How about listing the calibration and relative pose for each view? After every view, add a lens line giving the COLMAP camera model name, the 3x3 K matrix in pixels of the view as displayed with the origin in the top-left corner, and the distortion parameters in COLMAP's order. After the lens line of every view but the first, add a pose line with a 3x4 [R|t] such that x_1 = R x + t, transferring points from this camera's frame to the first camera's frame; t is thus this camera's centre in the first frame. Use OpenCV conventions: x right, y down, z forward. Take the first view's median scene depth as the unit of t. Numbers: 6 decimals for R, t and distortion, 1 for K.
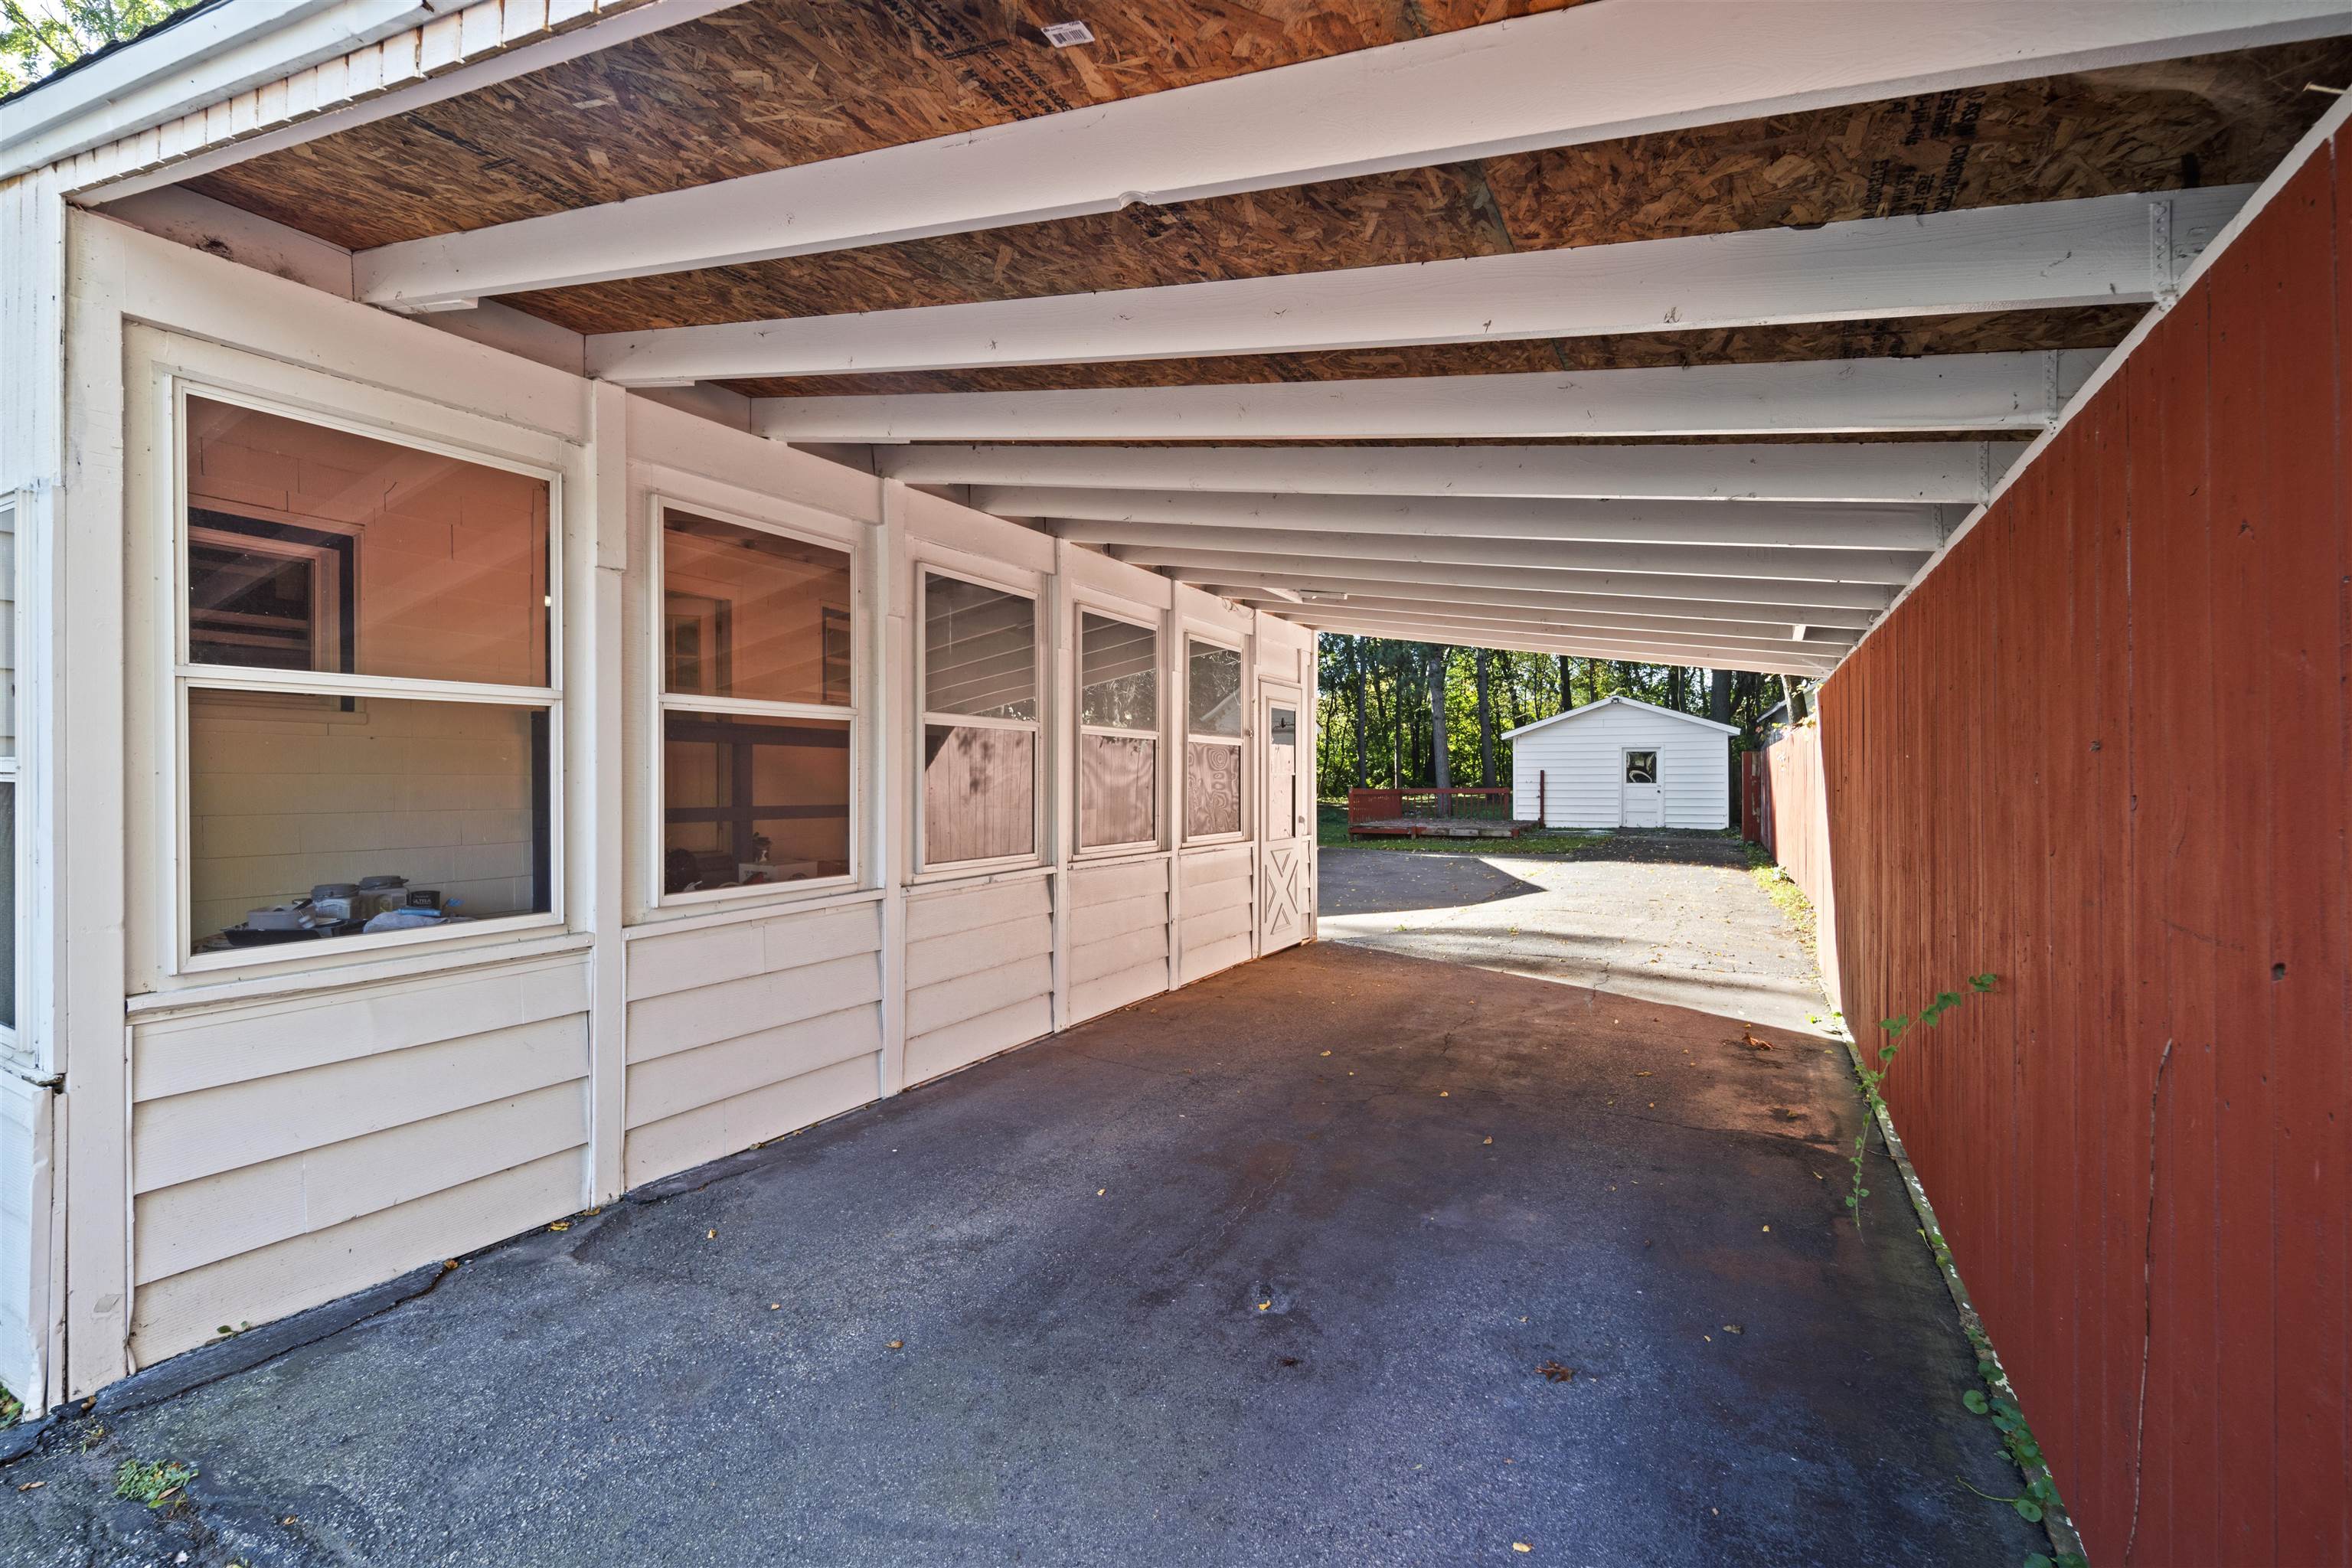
lens RADIAL K [[1016.8, 0, 1168.6], [0, 1016.8, 786.5], [0, 0, 1]] dist [-0.001550, -0.000784]
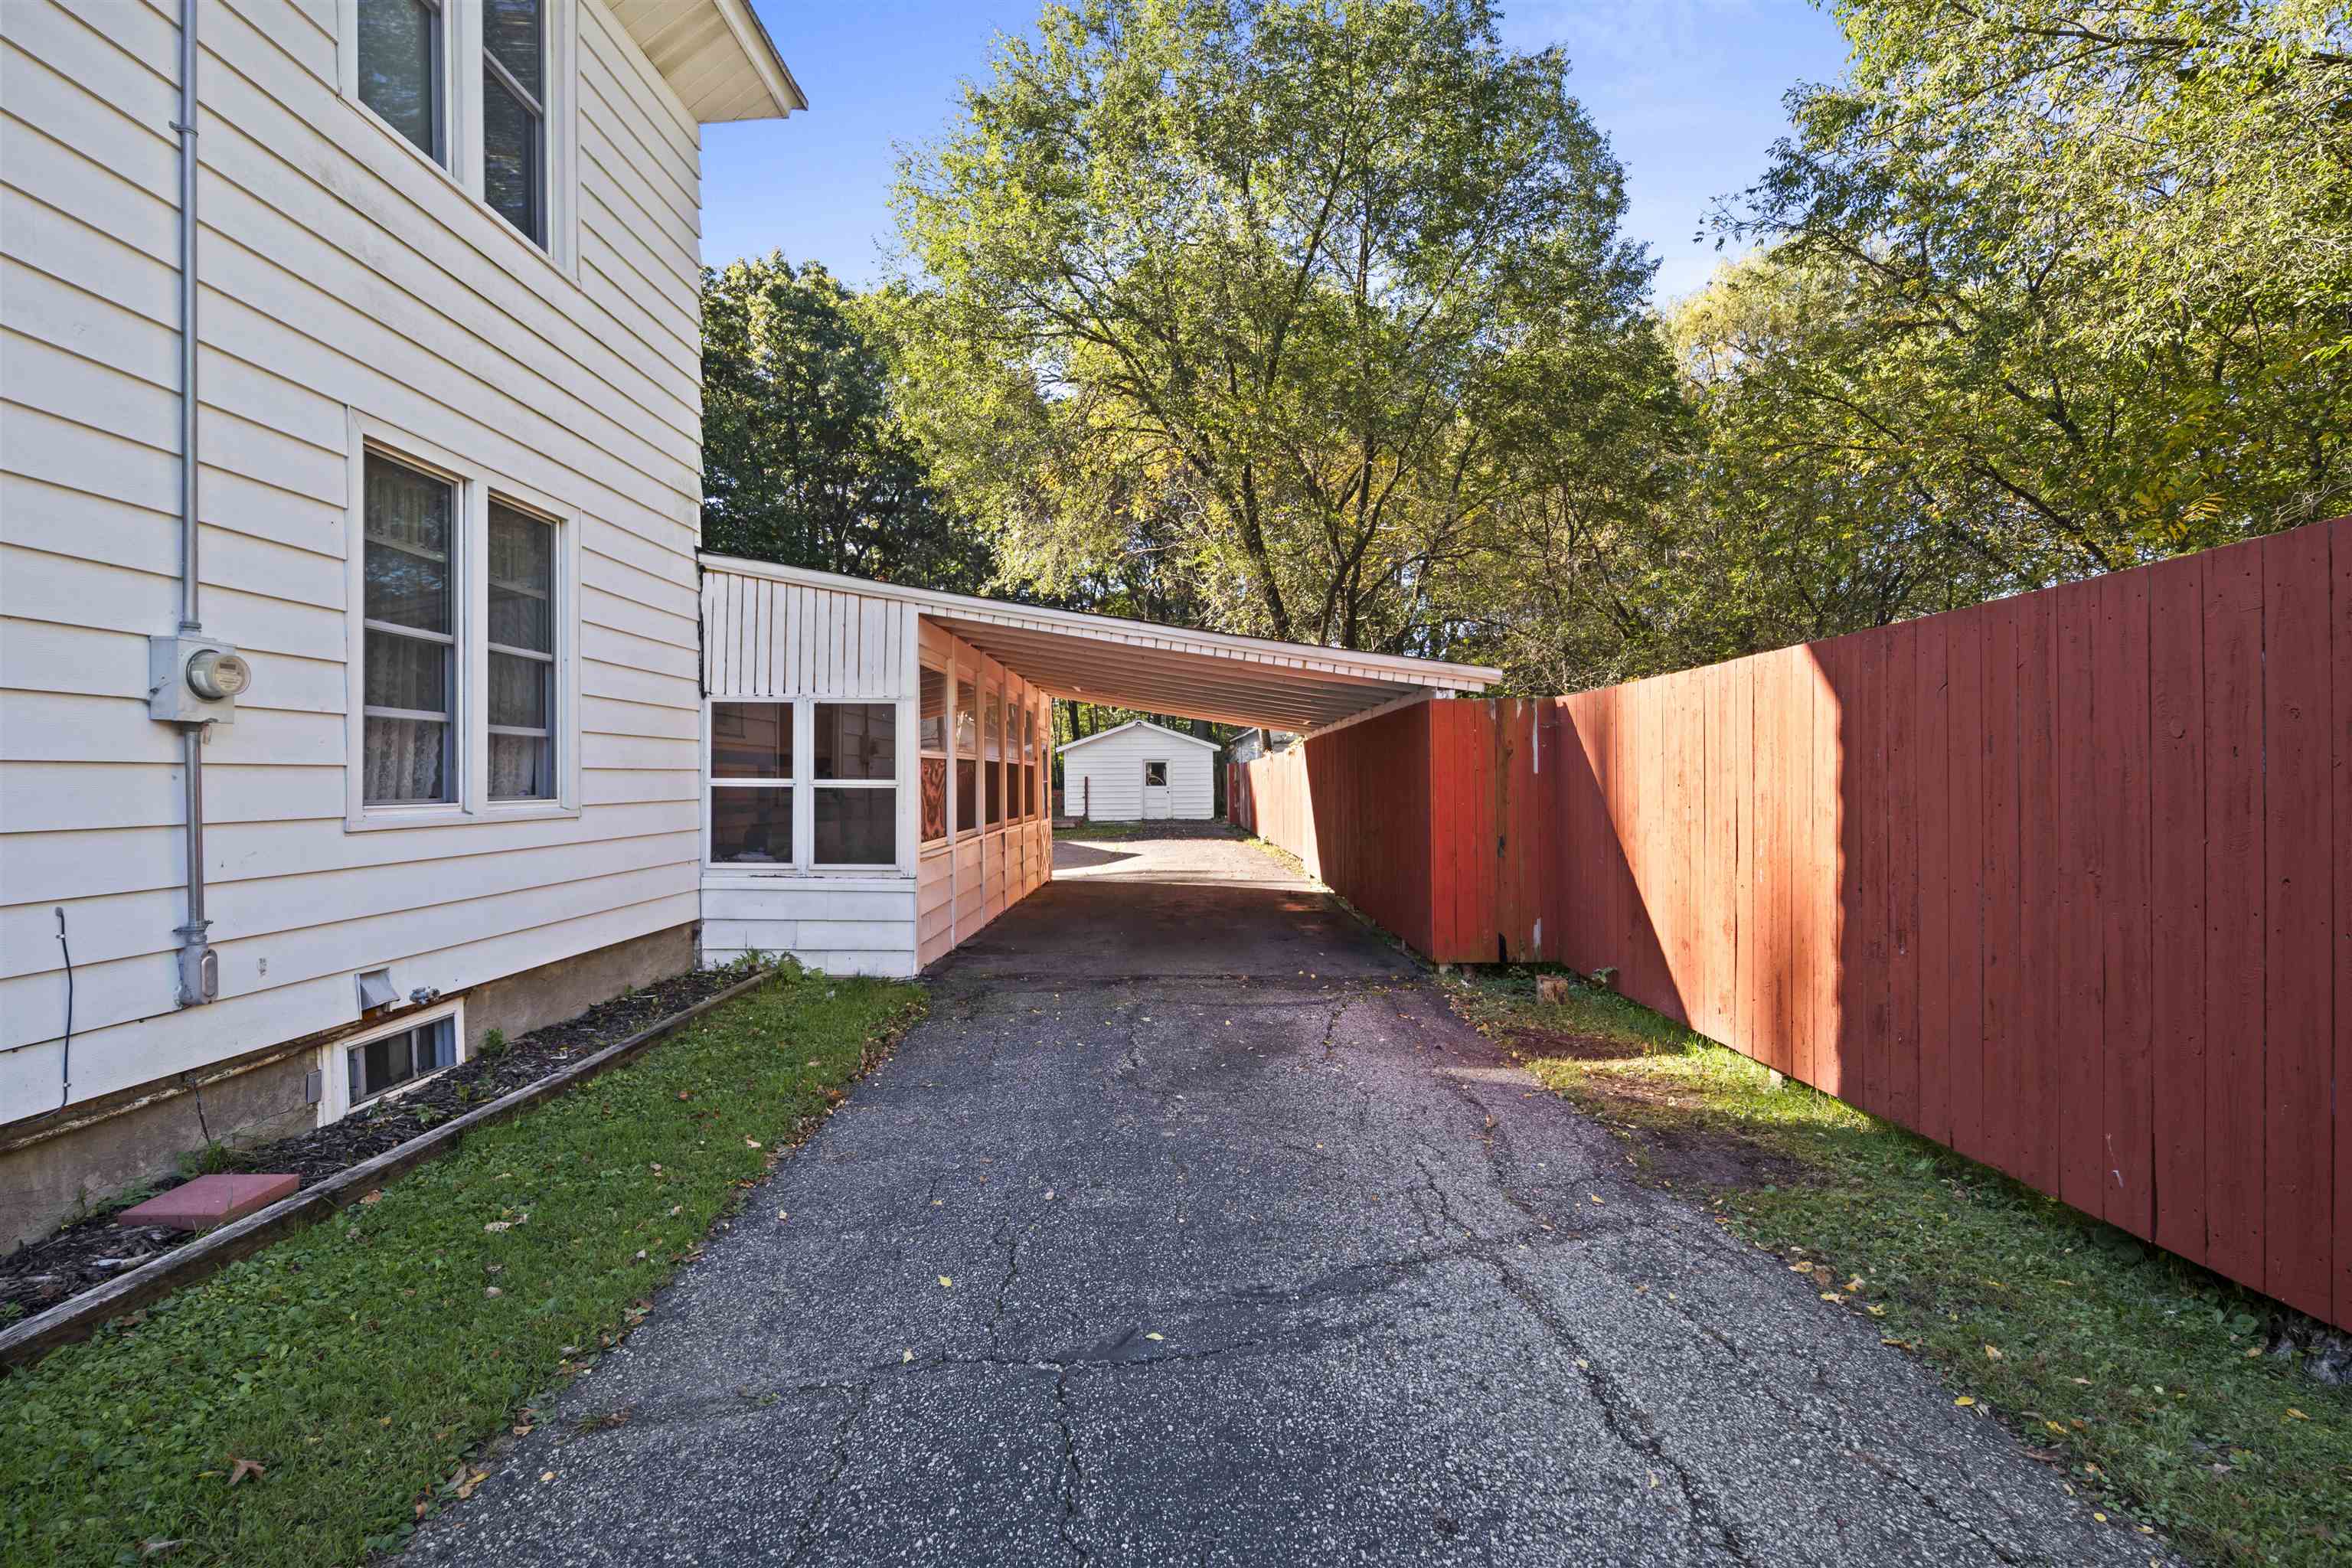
lens RADIAL K [[1016.8, 0, 1168.6], [0, 1016.8, 786.5], [0, 0, 1]] dist [-0.001550, -0.000784]
pose [[0.879642, -0.008521, 0.475559, -0.162072], [0.011082, 0.999935, -0.002582, 0.000816], [-0.475507, 0.007541, 0.879680, -0.190693]]
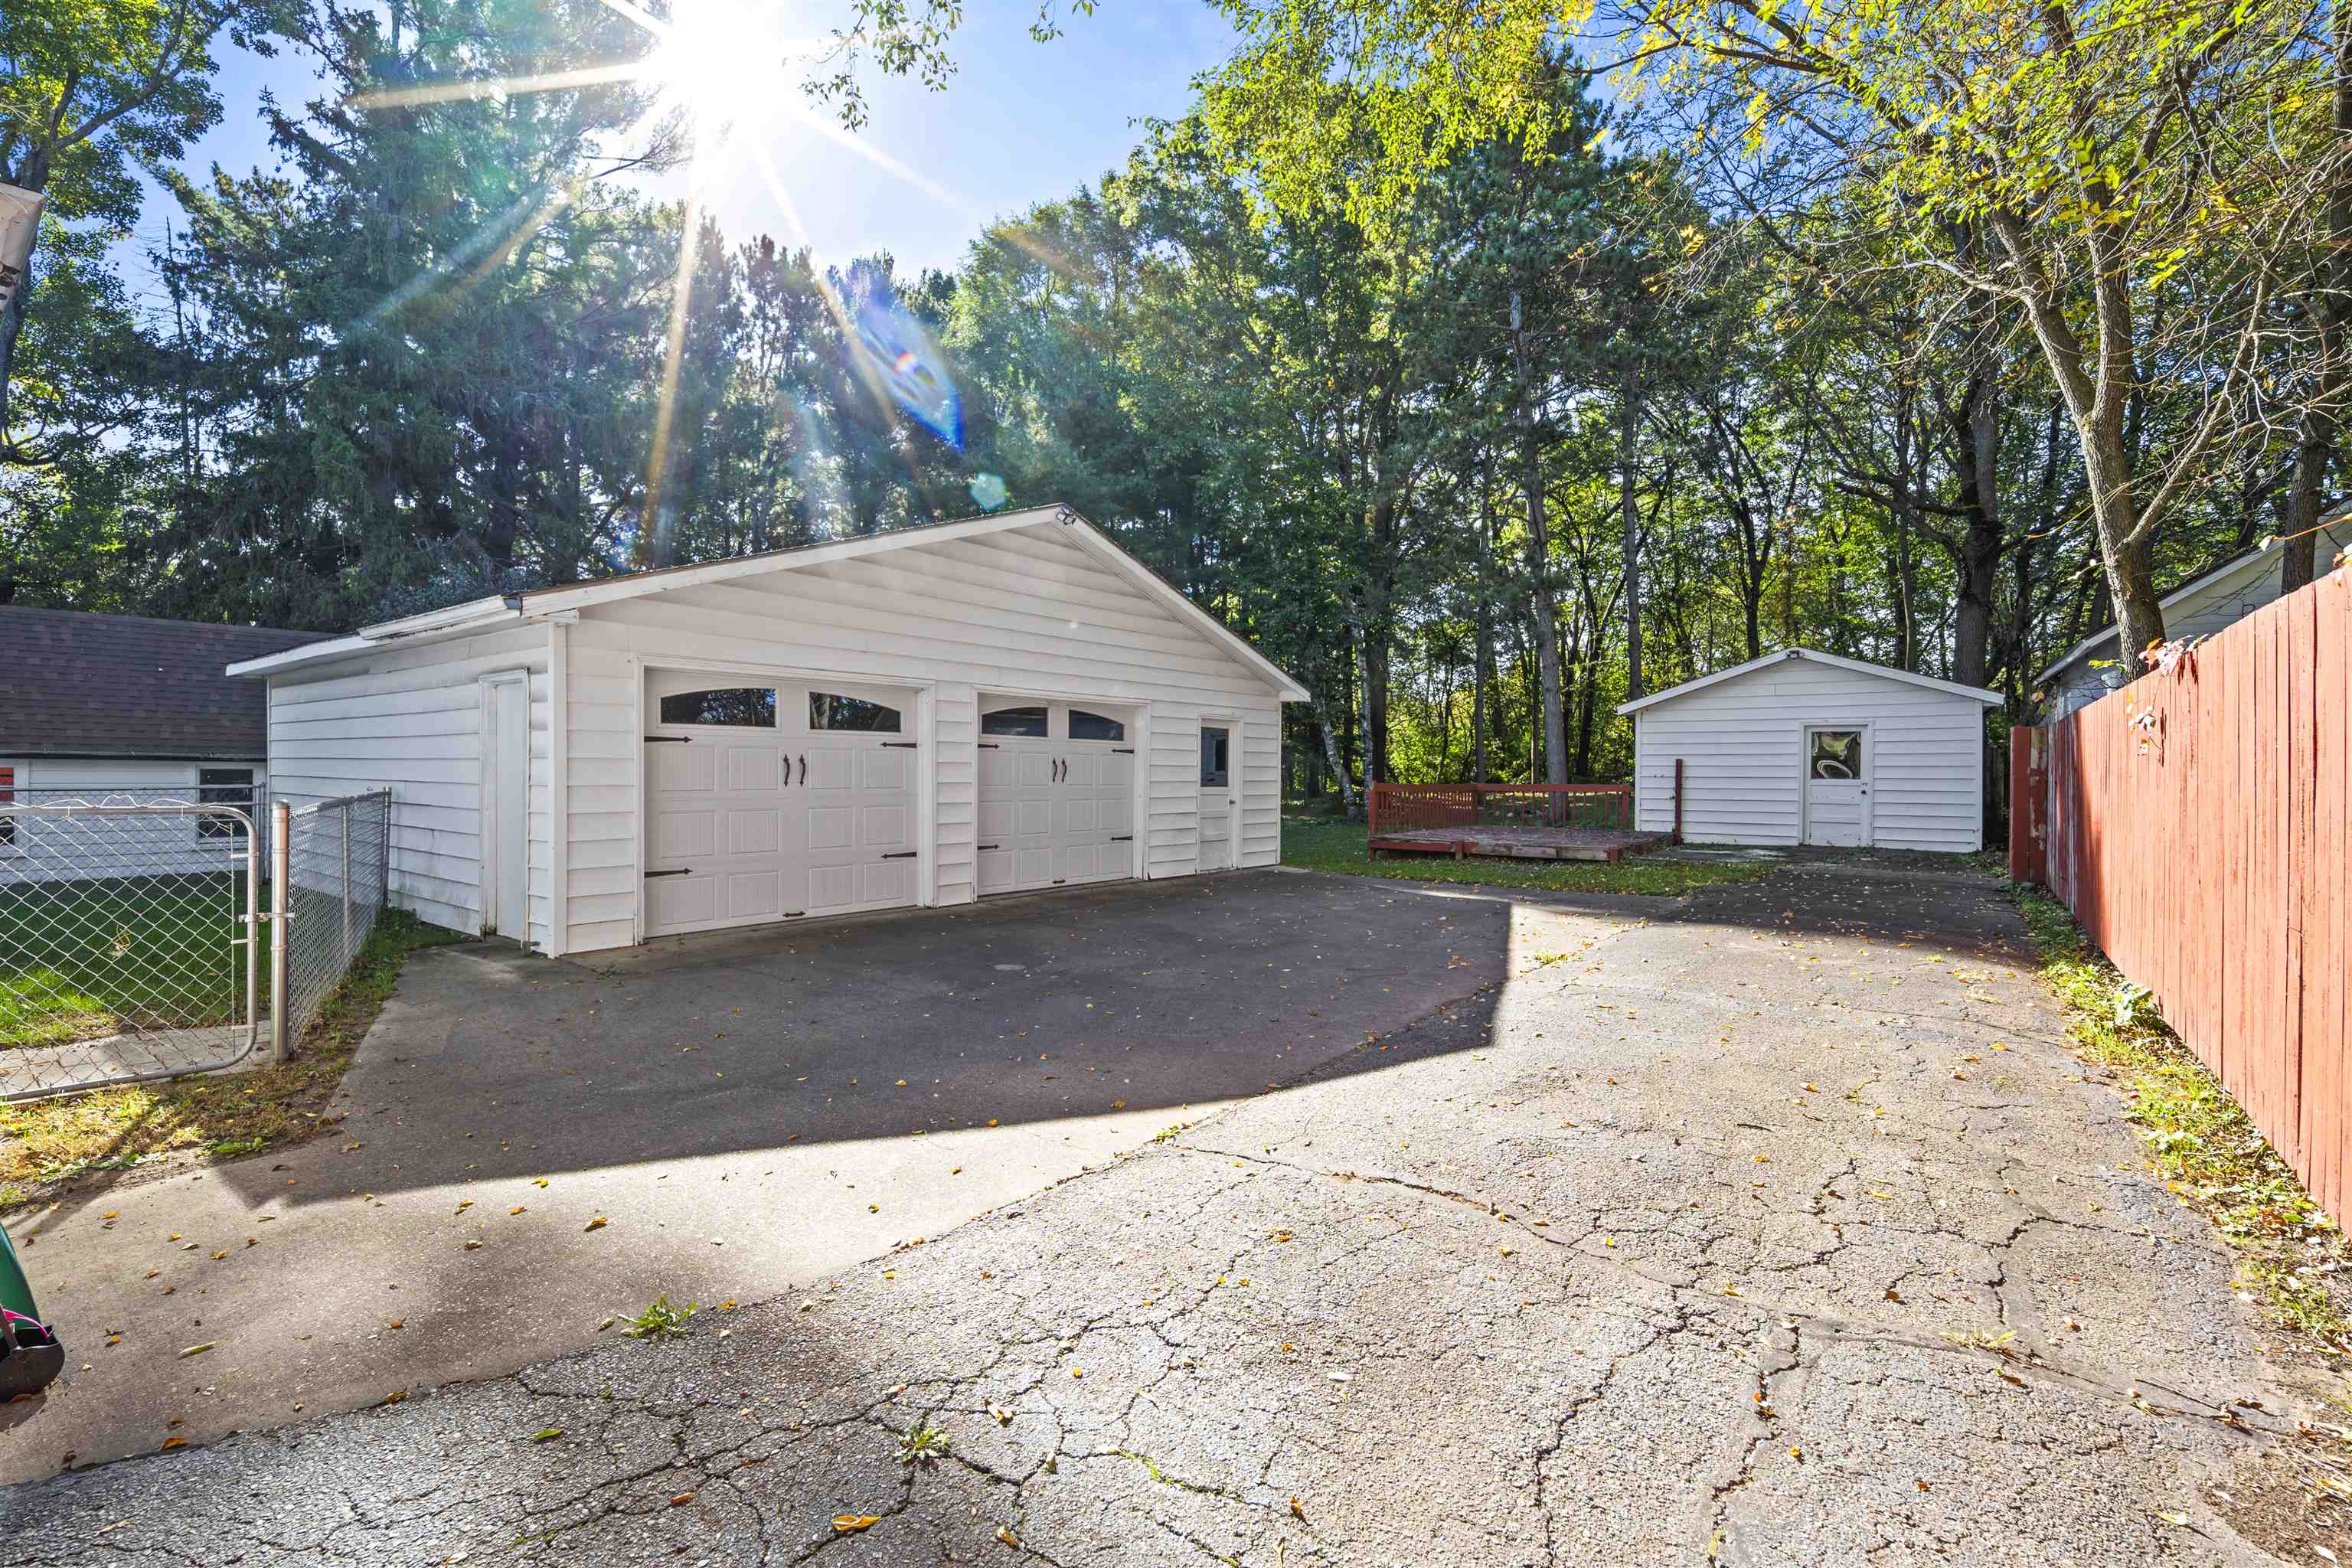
lens RADIAL K [[1016.8, 0, 1168.6], [0, 1016.8, 786.5], [0, 0, 1]] dist [-0.001550, -0.000784]
pose [[0.985843, 0.009110, -0.167425, 0.152718], [-0.007787, 0.999933, 0.008557, -0.000932], [0.167492, -0.007132, 0.985848, 0.283656]]
